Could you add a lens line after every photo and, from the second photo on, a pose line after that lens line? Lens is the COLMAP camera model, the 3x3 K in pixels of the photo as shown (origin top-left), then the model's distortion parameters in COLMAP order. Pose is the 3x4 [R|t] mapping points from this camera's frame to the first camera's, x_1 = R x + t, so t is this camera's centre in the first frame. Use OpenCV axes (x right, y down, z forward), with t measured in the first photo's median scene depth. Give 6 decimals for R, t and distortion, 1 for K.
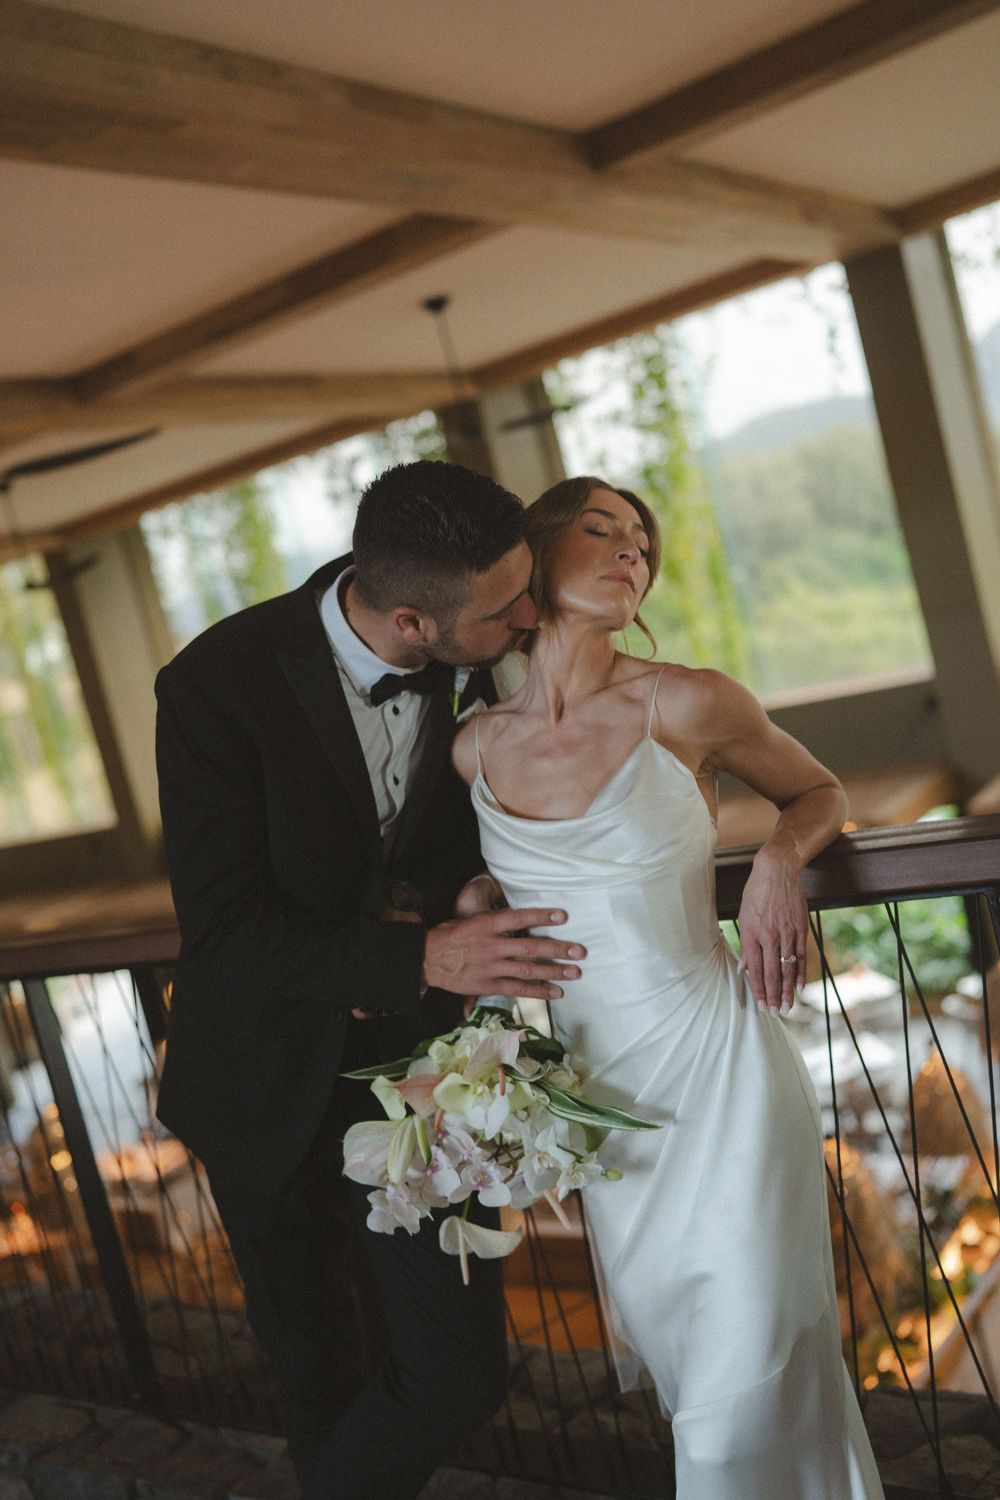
lens RADIAL K [[1698.4, 0, 500.0], [0, 1698.4, 750.0], [0, 0, 1]] dist [0.014059, 0.012805]
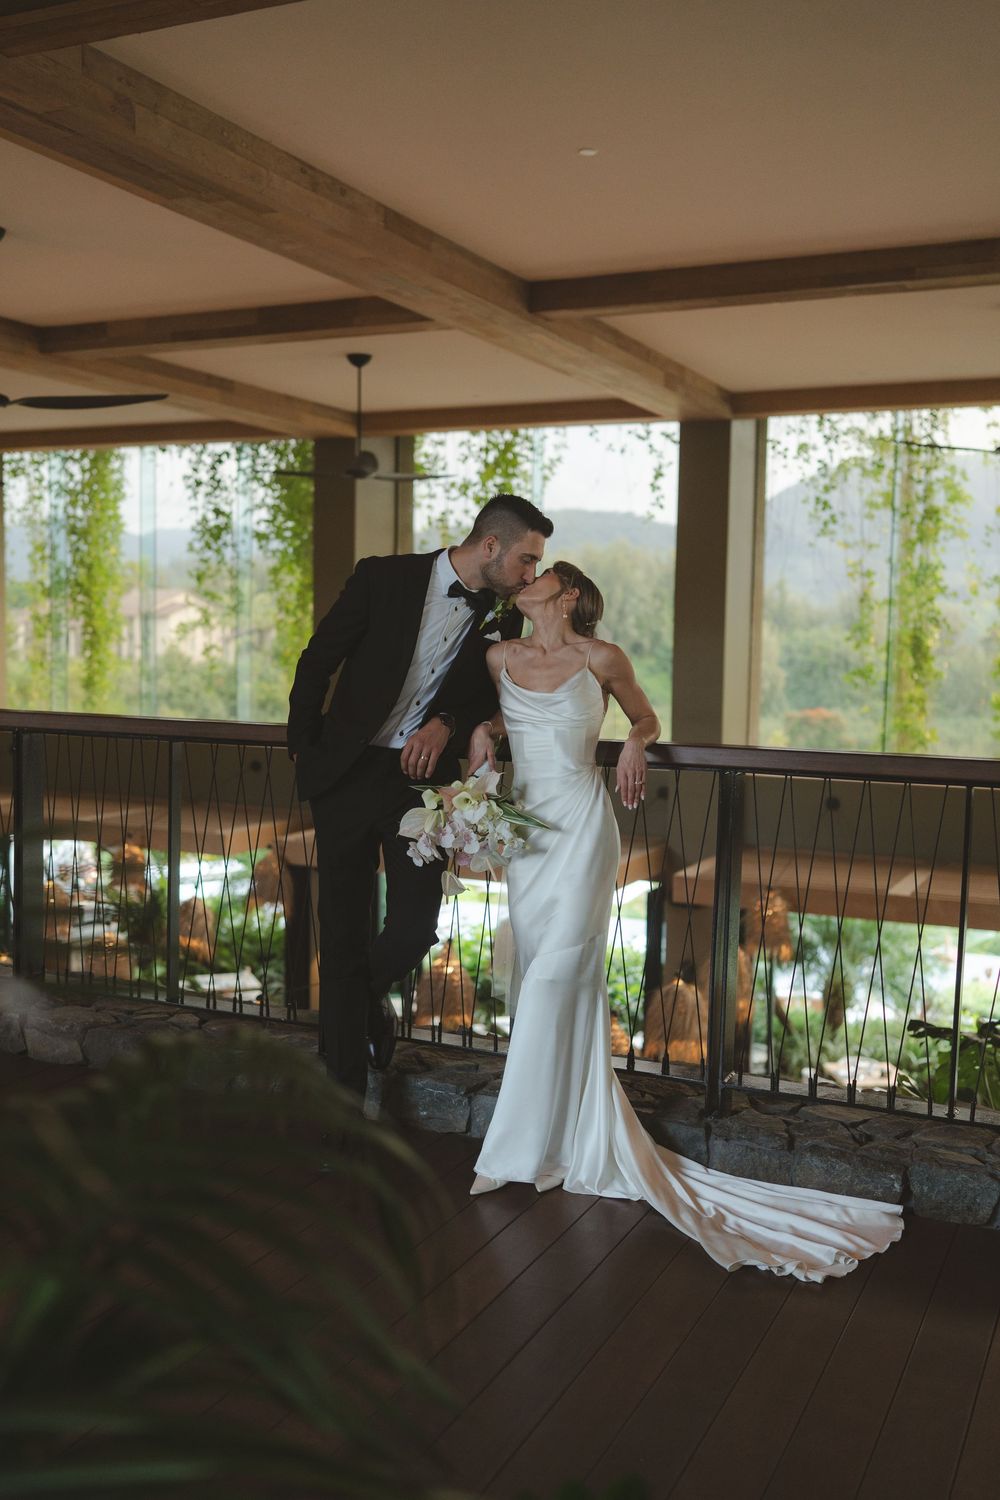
lens RADIAL K [[1698.4, 0, 500.0], [0, 1698.4, 750.0], [0, 0, 1]] dist [0.014059, 0.012805]
pose [[0.954385, 0.255235, 0.154931, -0.107777], [-0.250307, 0.966830, -0.050856, 0.076308], [-0.162772, 0.009755, 0.986616, -0.372251]]
